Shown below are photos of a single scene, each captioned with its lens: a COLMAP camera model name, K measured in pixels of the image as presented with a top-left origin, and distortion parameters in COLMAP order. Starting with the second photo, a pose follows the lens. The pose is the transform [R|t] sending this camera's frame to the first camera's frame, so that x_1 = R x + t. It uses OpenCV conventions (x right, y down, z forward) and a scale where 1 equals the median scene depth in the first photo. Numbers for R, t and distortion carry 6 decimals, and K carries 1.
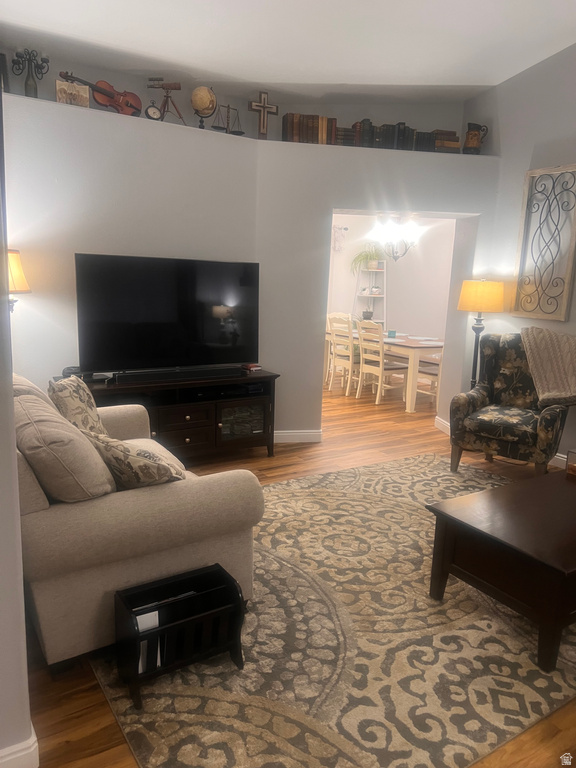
lens RADIAL K [[571.6, 0, 291.4], [0, 571.6, 387.9], [0, 0, 1]] dist [0.055934, -0.067394]
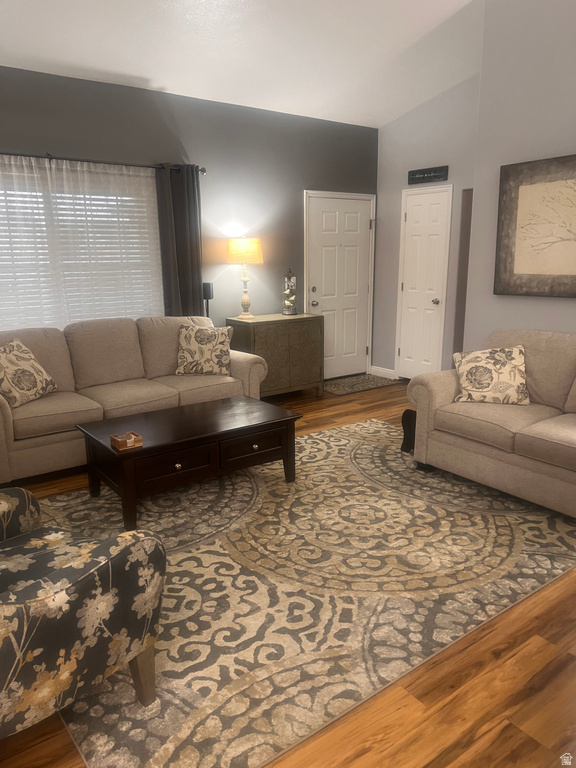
lens RADIAL K [[571.6, 0, 291.4], [0, 571.6, 387.9], [0, 0, 1]] dist [0.055934, -0.067394]
pose [[-0.997390, -0.010875, -0.071376, 0.302849], [-0.039343, 0.910782, 0.411009, -0.350055], [0.060538, 0.412744, -0.908833, 1.871047]]
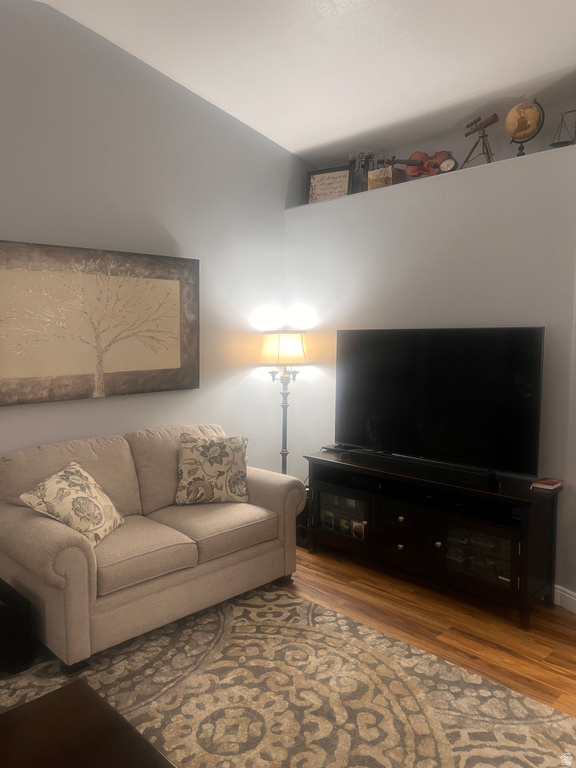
lens RADIAL K [[577.2, 0, 288.0], [0, 577.2, 384.0], [0, 0, 1]] dist [0.027612, -0.037742]
pose [[0.200573, 0.045544, -0.978620, 0.791519], [-0.179123, 0.983785, 0.009073, -0.156819], [0.963164, 0.173474, 0.205478, 0.874189]]
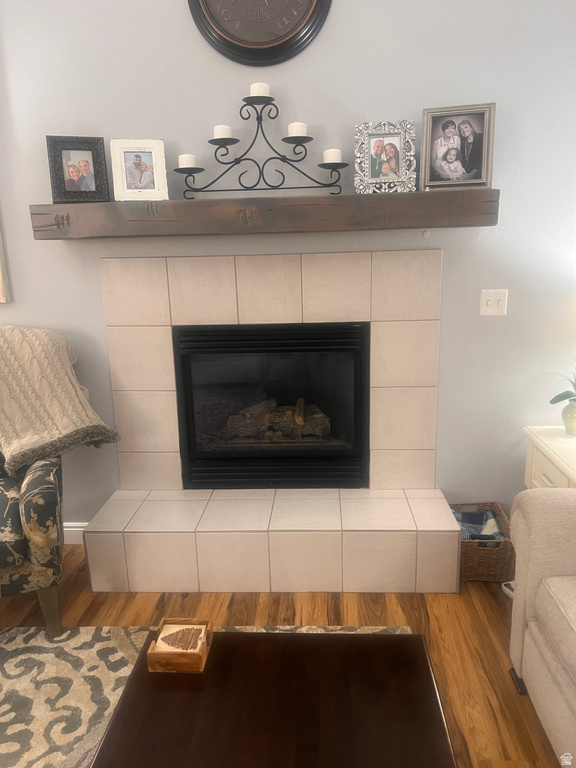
lens RADIAL K [[571.6, 0, 291.4], [0, 571.6, 387.9], [0, 0, 1]] dist [0.055934, -0.067394]
pose [[0.581902, -0.252020, 0.773224, 0.271766], [0.210779, 0.965021, 0.155907, -0.093954], [-0.785469, 0.072257, 0.614668, 0.662210]]
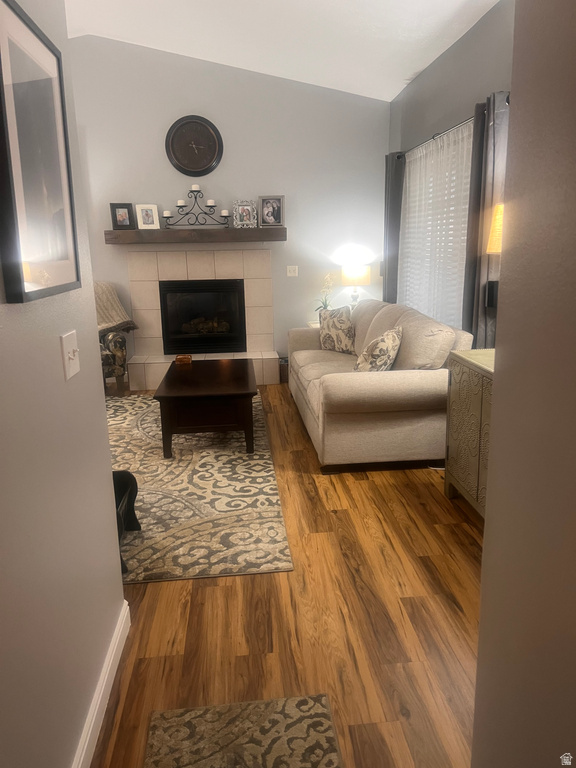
lens RADIAL K [[571.6, 0, 291.4], [0, 571.6, 387.9], [0, 0, 1]] dist [0.055934, -0.067394]
pose [[0.461209, -0.266791, 0.846232, -0.687666], [0.212633, 0.959167, 0.186507, -0.009097], [-0.861437, 0.093918, 0.499105, -0.013136]]
